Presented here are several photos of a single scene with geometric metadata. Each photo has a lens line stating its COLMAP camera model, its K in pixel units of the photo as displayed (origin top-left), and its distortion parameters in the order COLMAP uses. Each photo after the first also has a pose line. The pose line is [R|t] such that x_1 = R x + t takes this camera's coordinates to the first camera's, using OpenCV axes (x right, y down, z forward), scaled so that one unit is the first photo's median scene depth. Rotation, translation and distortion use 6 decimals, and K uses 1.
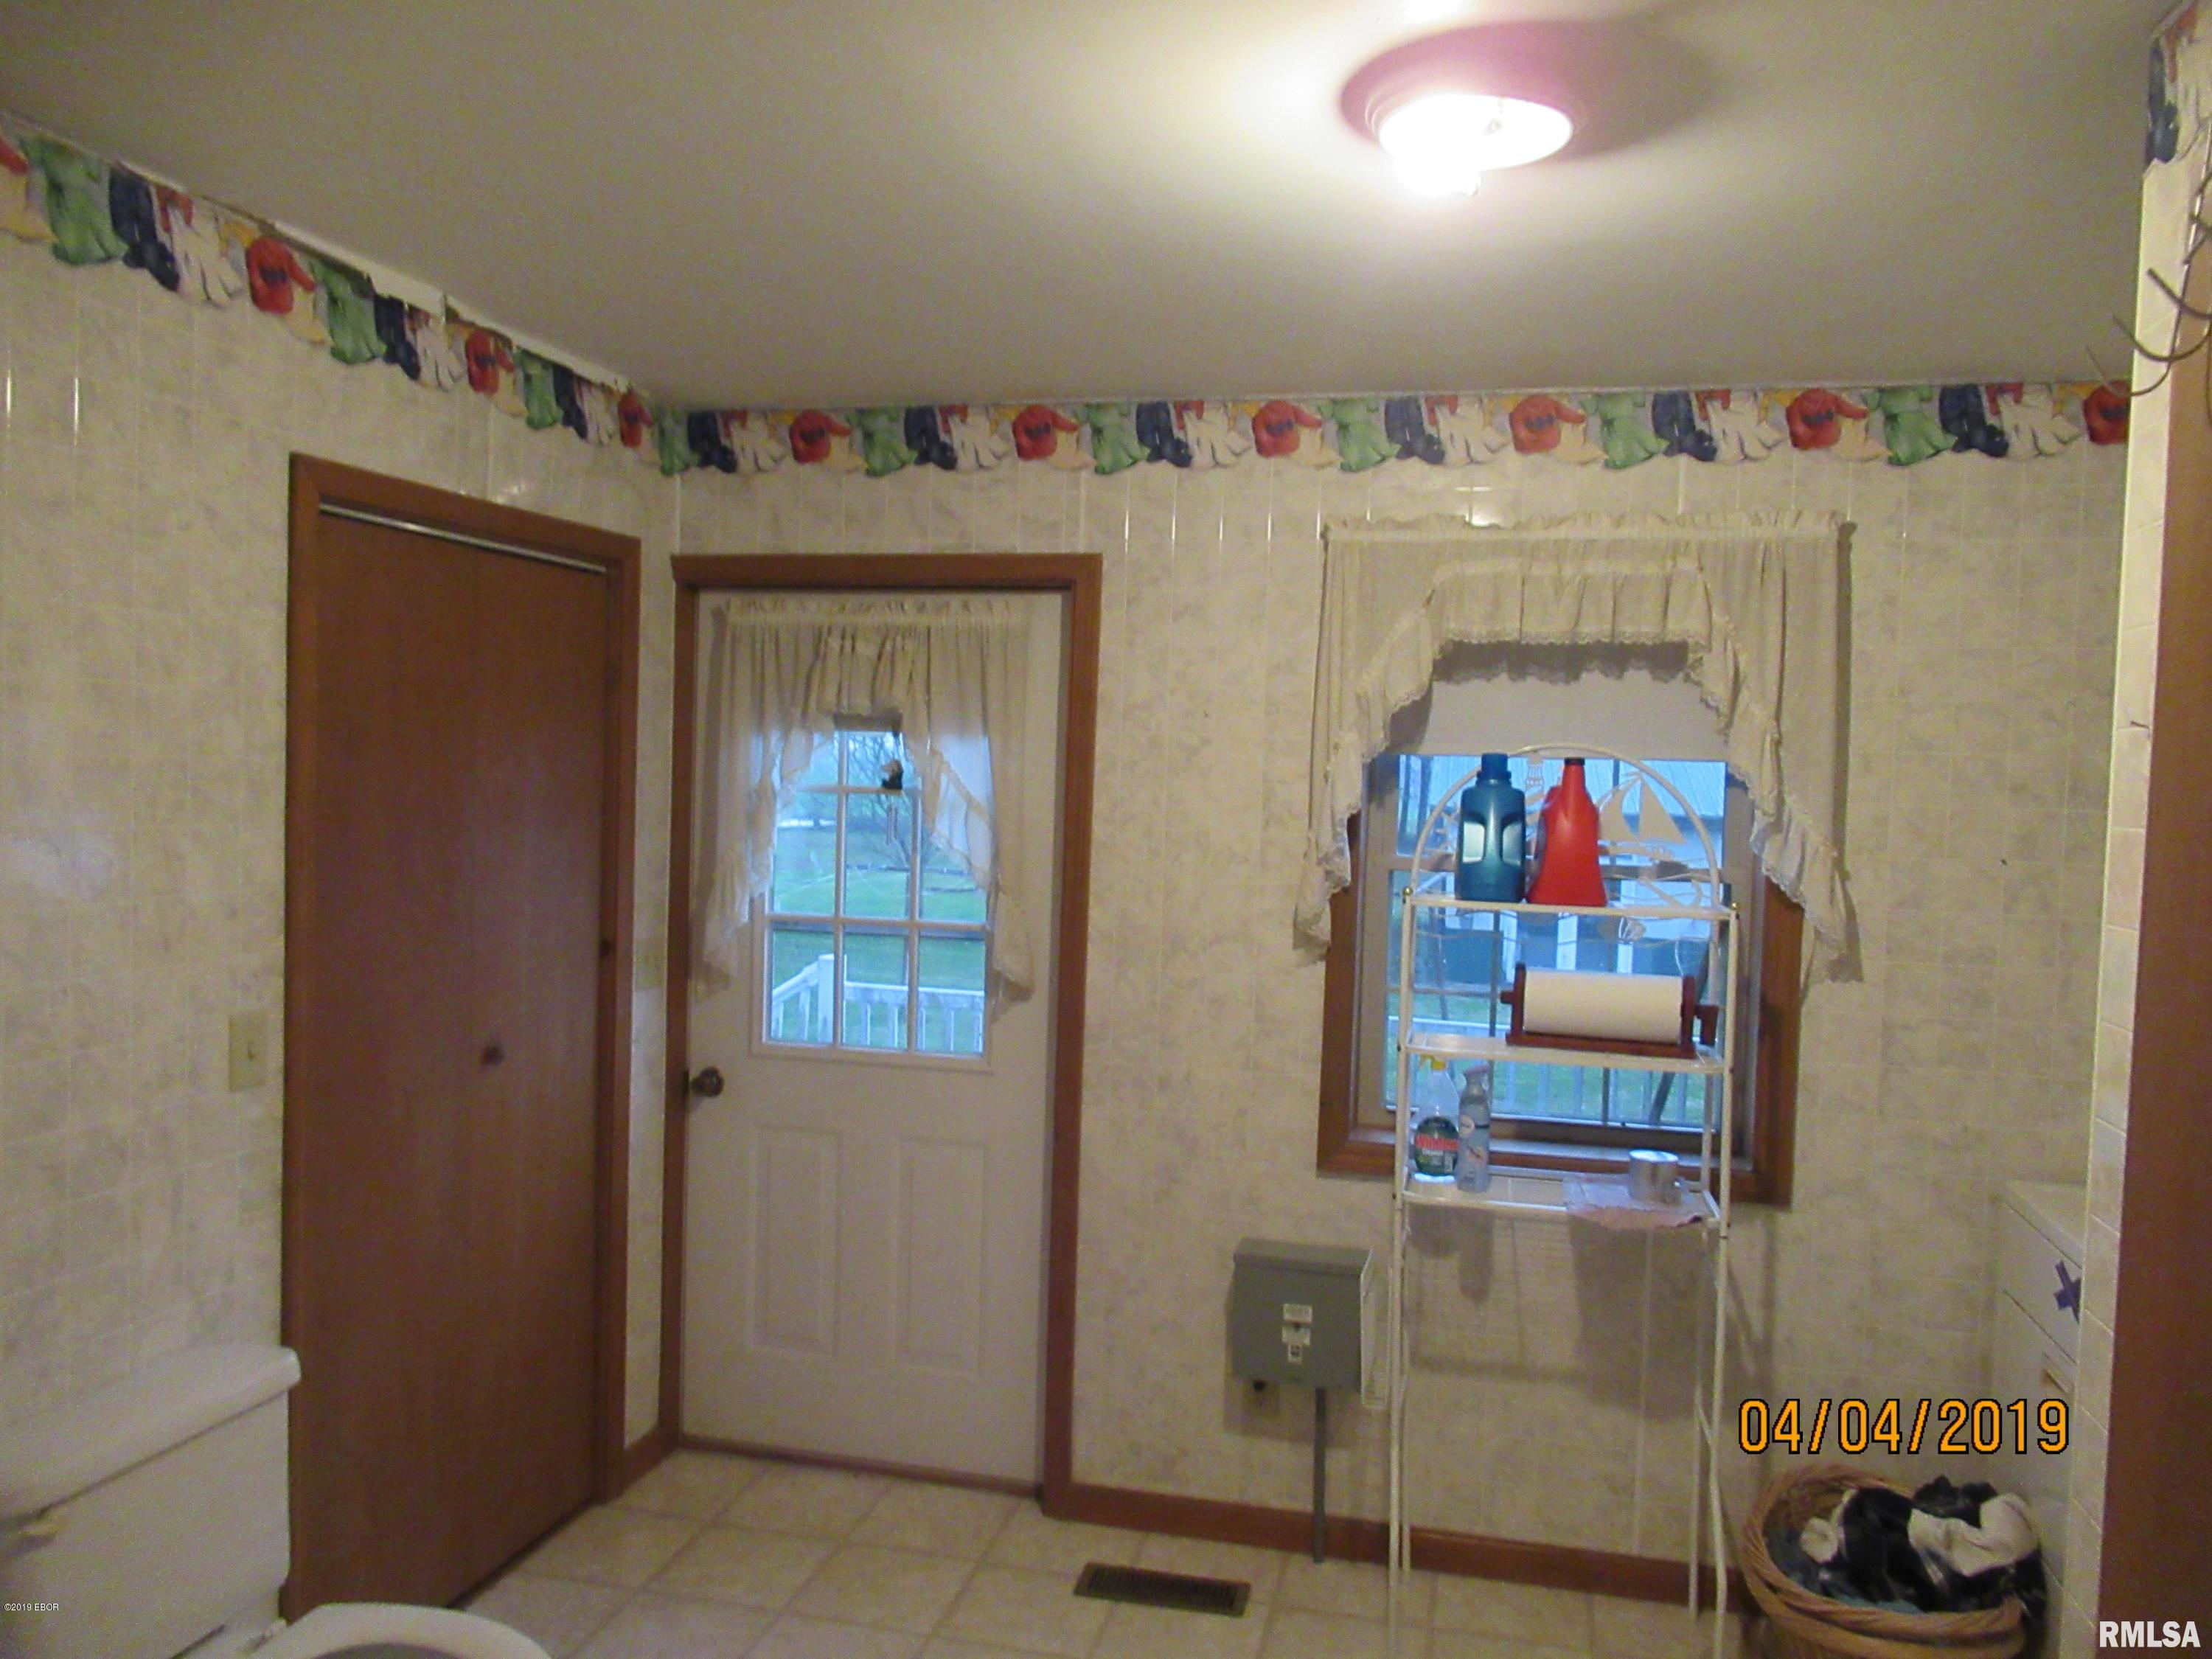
lens RADIAL K [[1649.5, 0, 1100.8], [0, 1649.5, 824.9], [0, 0, 1]] dist [-0.015126, 0.005266]
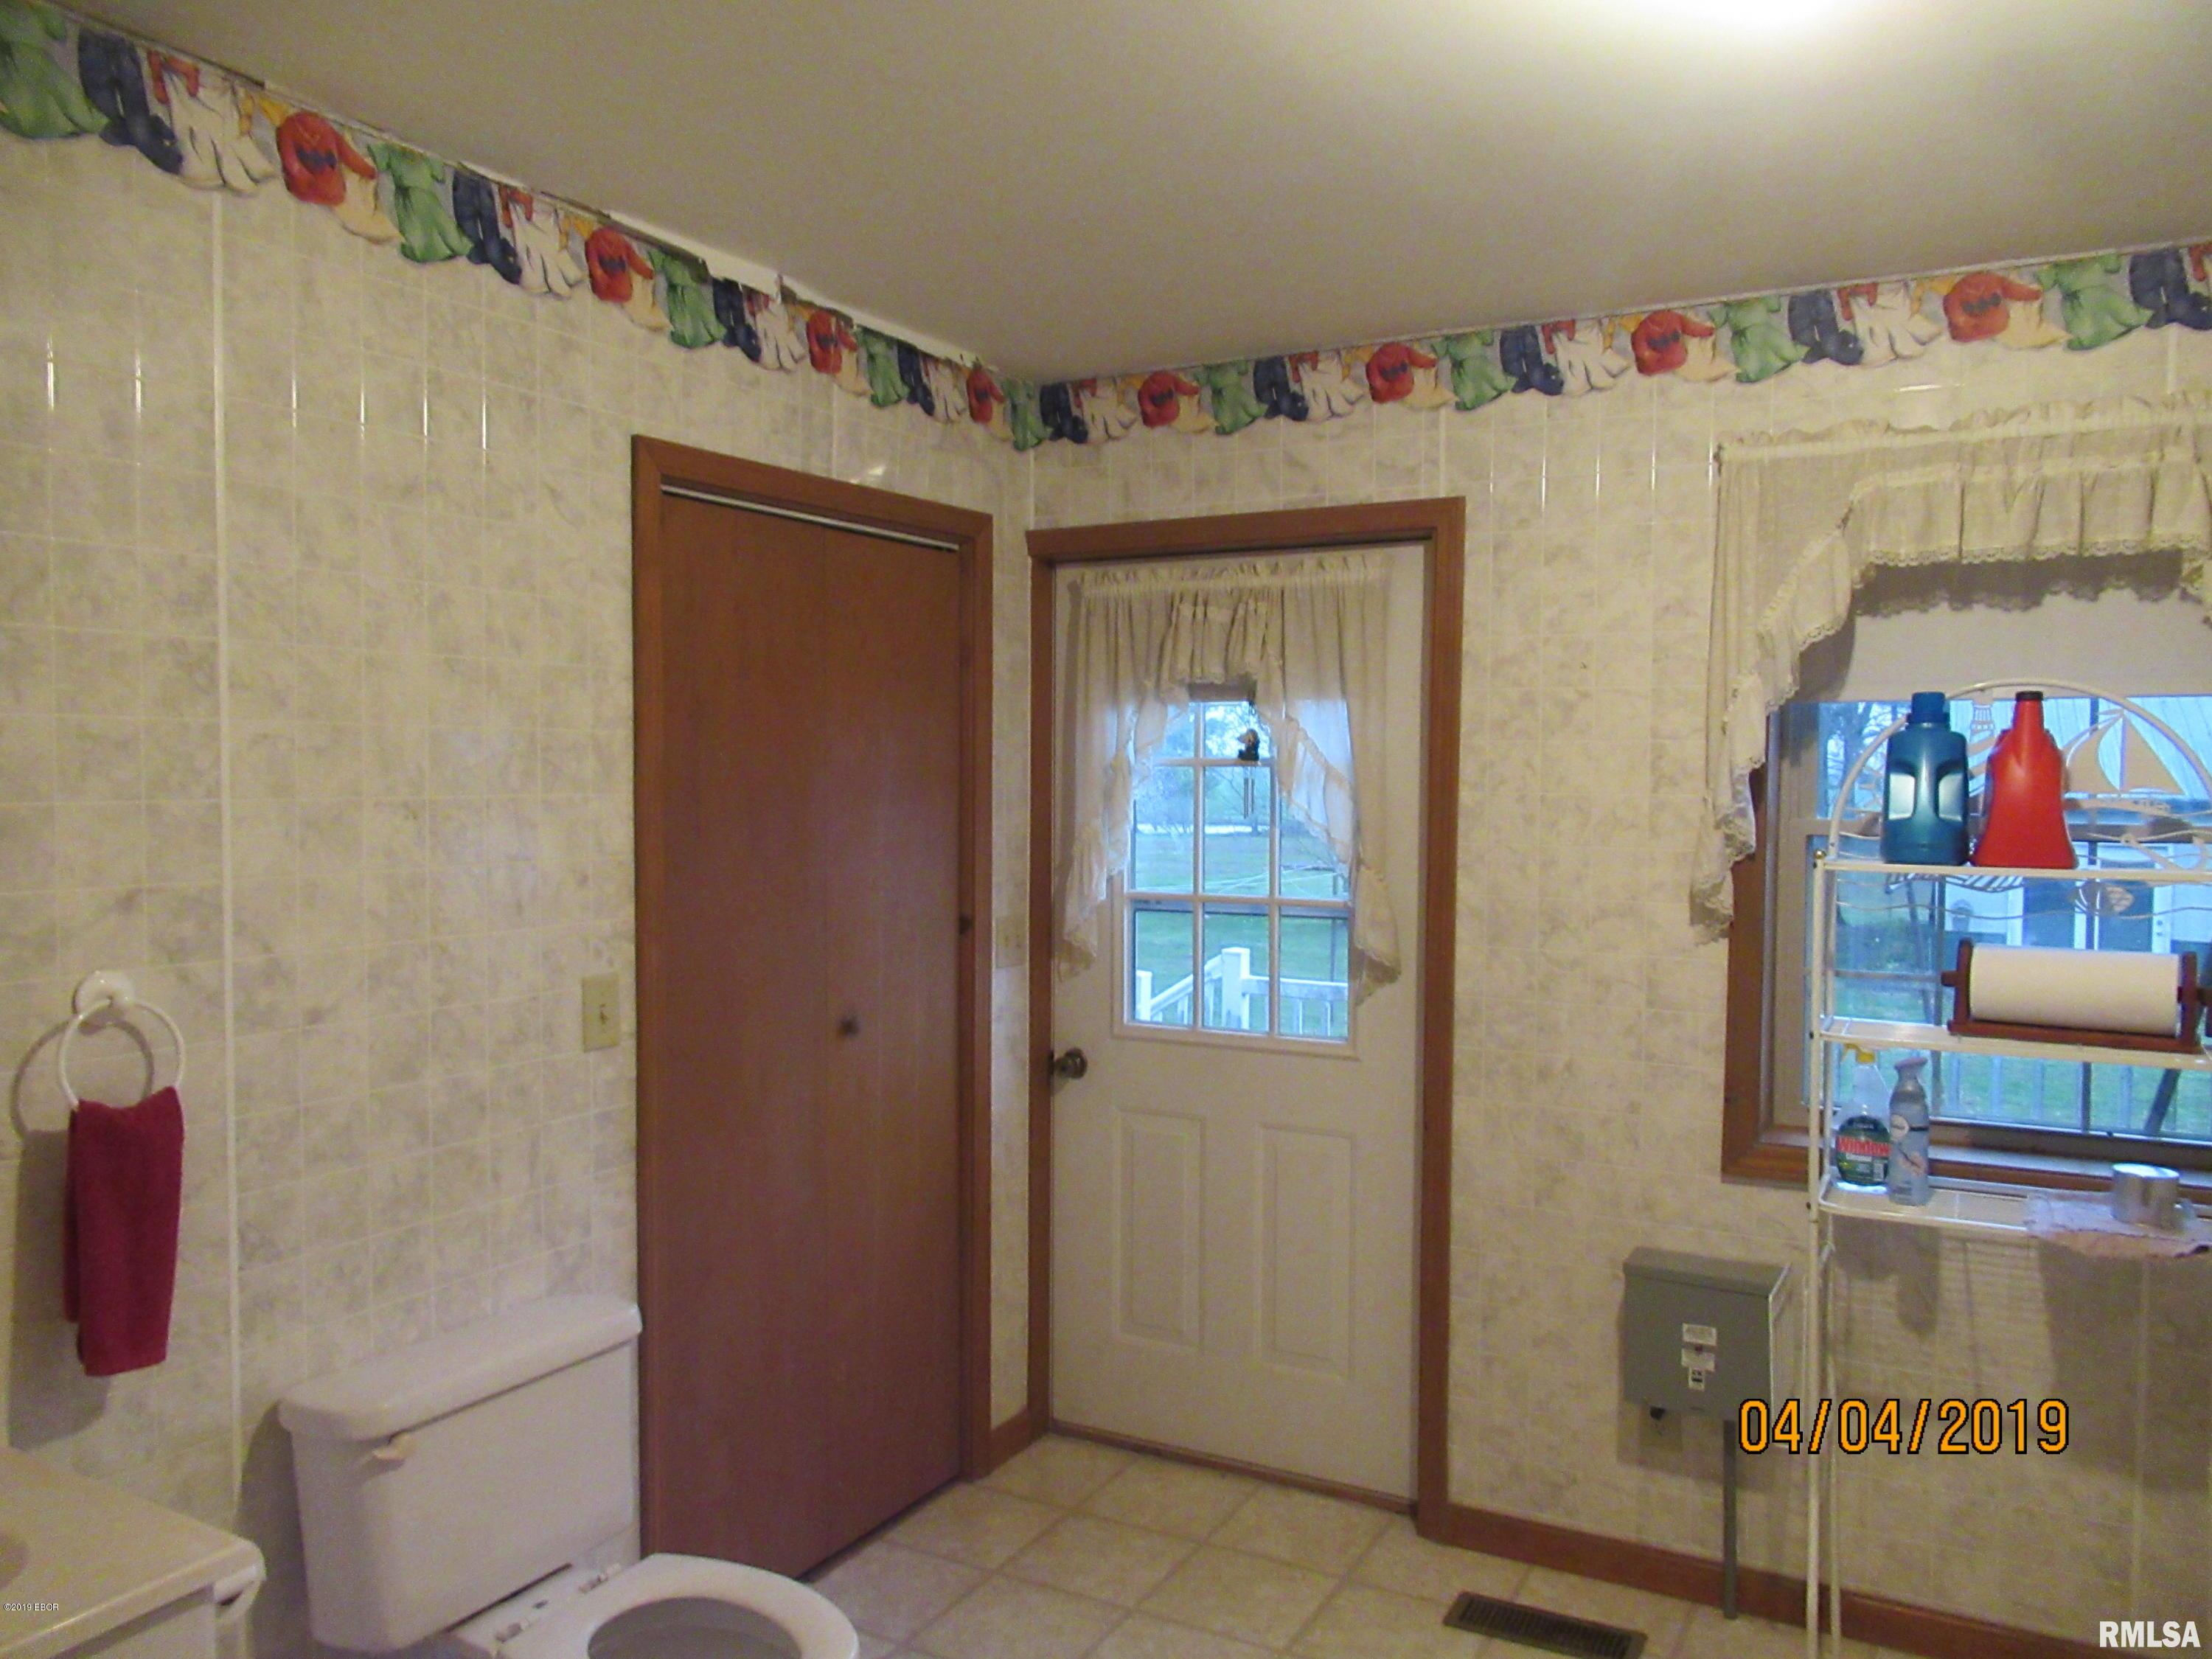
lens RADIAL K [[1649.5, 0, 1096.4], [0, 1649.5, 830.2], [0, 0, 1]] dist [-0.015126, 0.005266]
pose [[0.963818, -0.015733, -0.266095, 0.047803], [0.015410, 0.999876, -0.003301, 0.023569], [0.266114, -0.000919, 0.963941, 0.061990]]
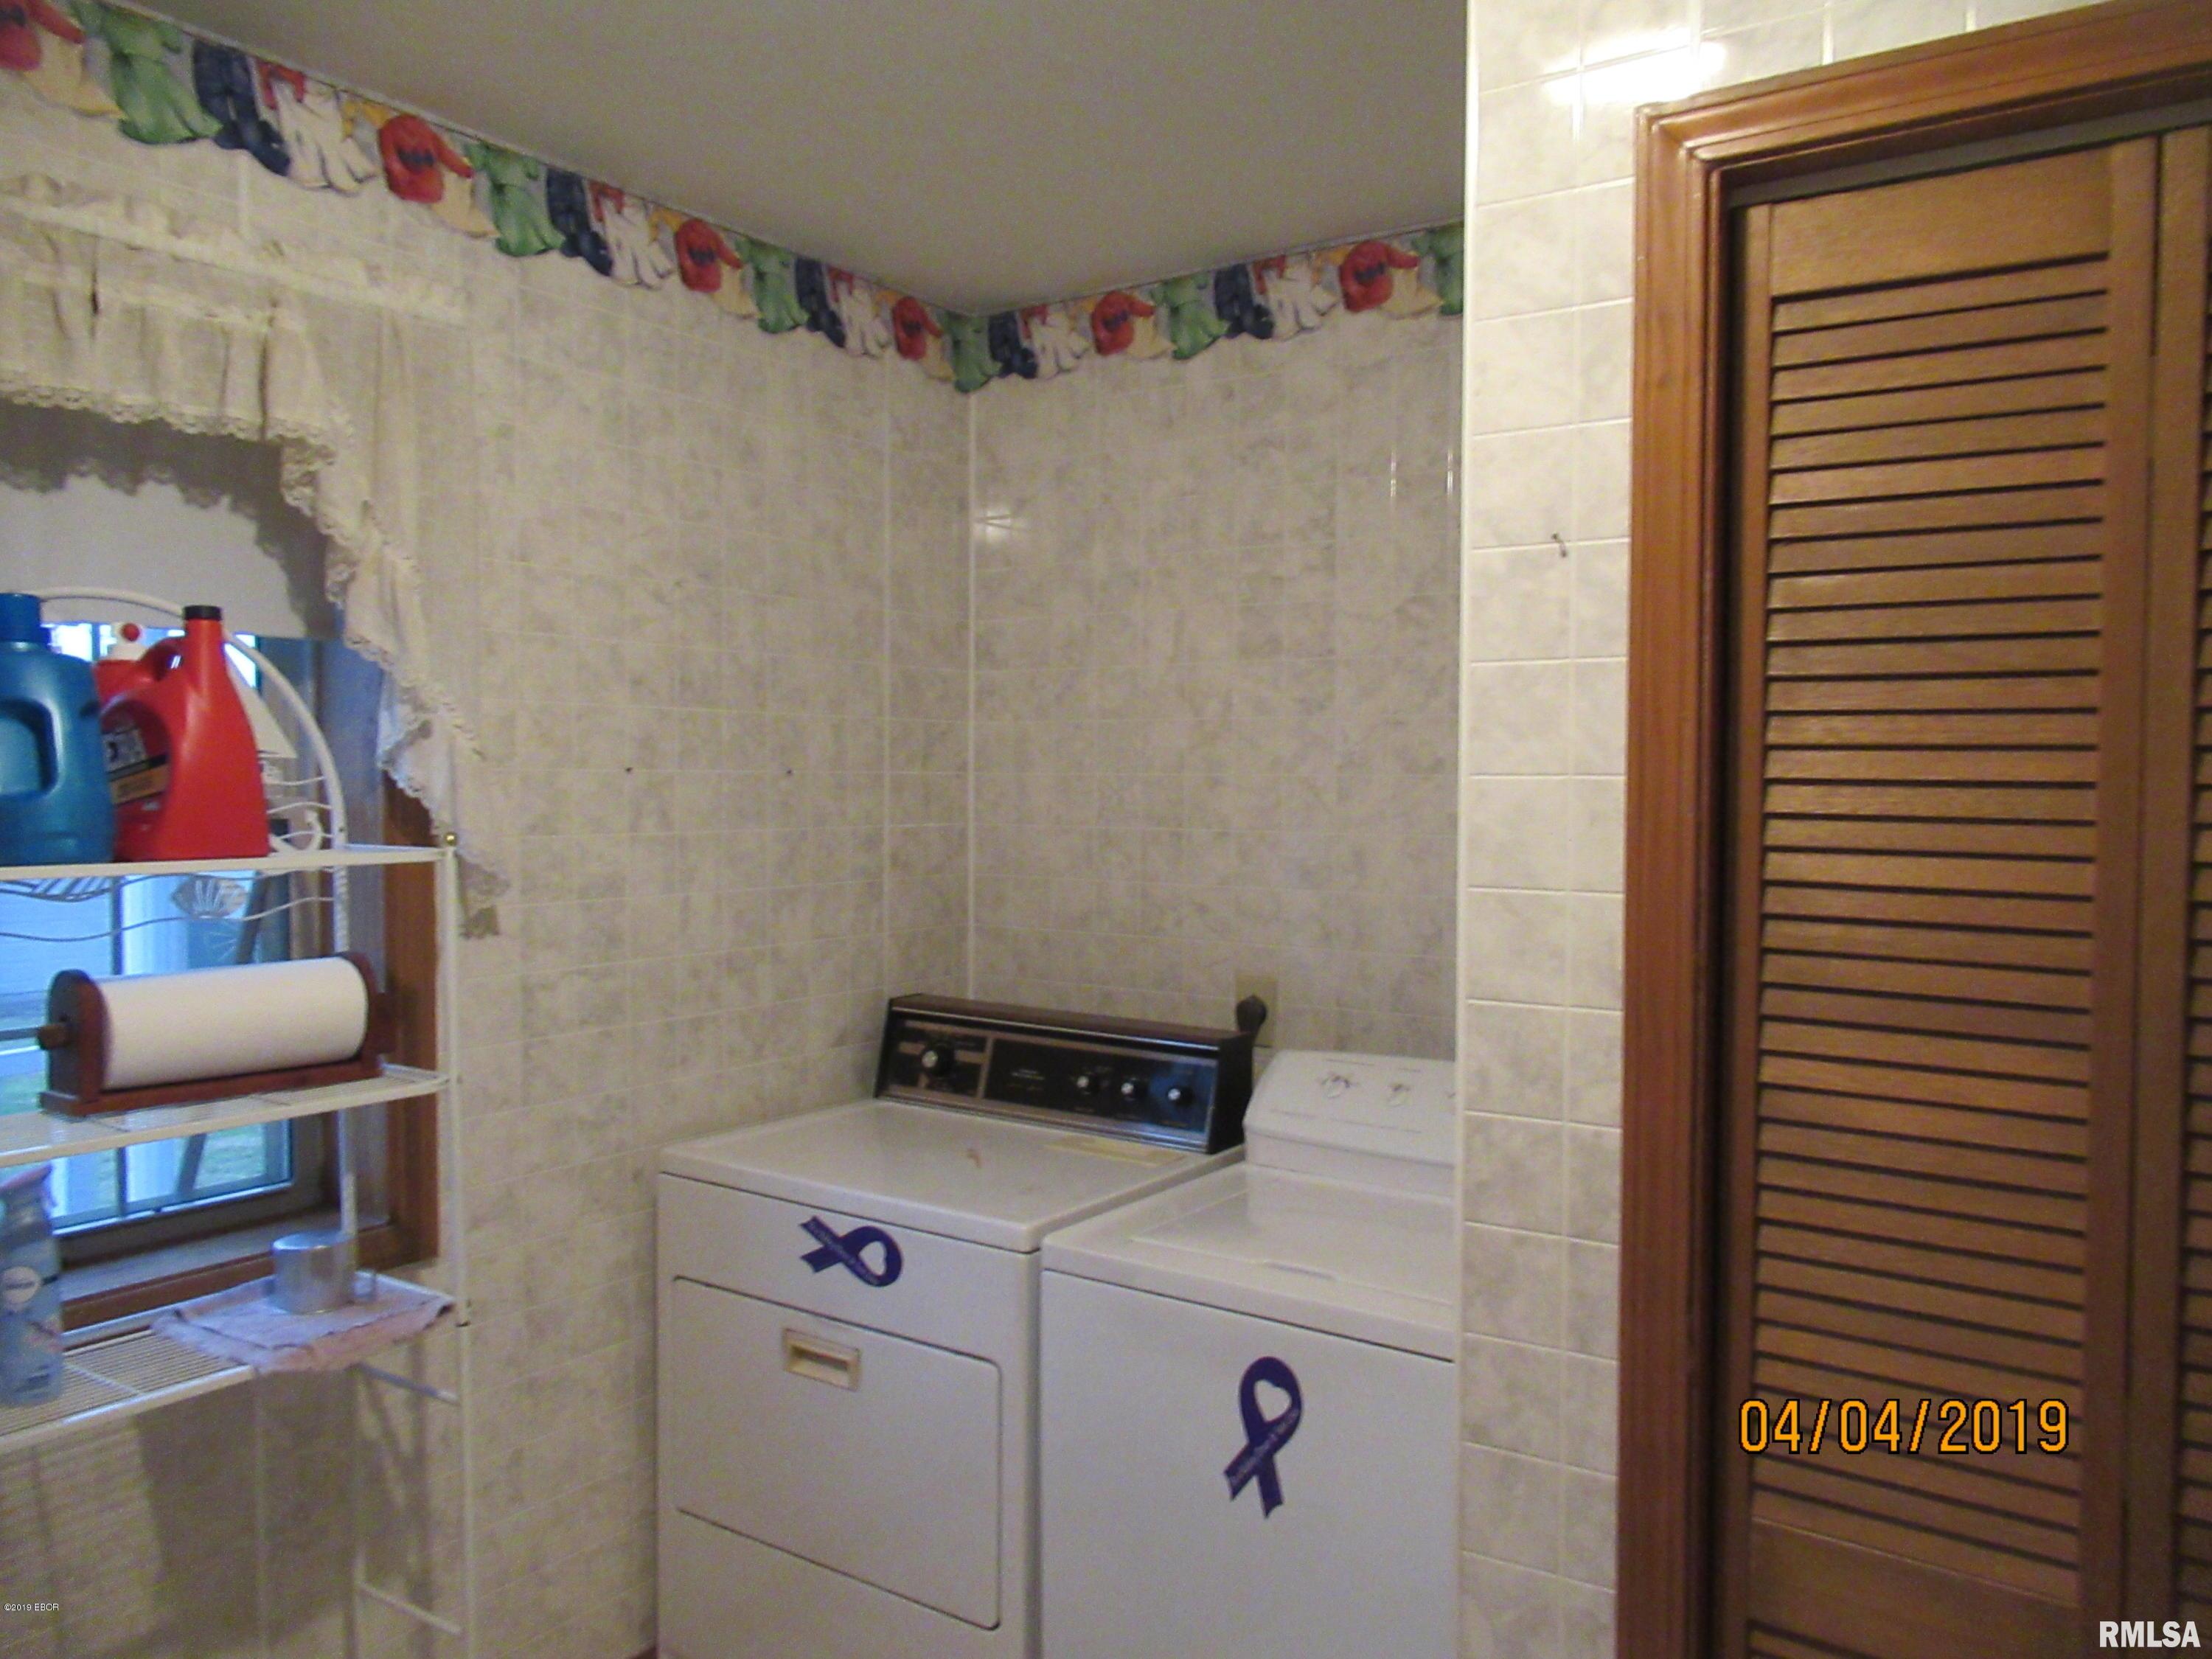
lens RADIAL K [[1649.5, 0, 1105.6], [0, 1649.5, 832.3], [0, 0, 1]] dist [-0.015126, 0.005266]
pose [[0.347097, -0.059343, 0.935950, -0.143866], [0.037947, 0.998067, 0.049209, 0.021359], [-0.937061, 0.018436, 0.348678, 0.466011]]
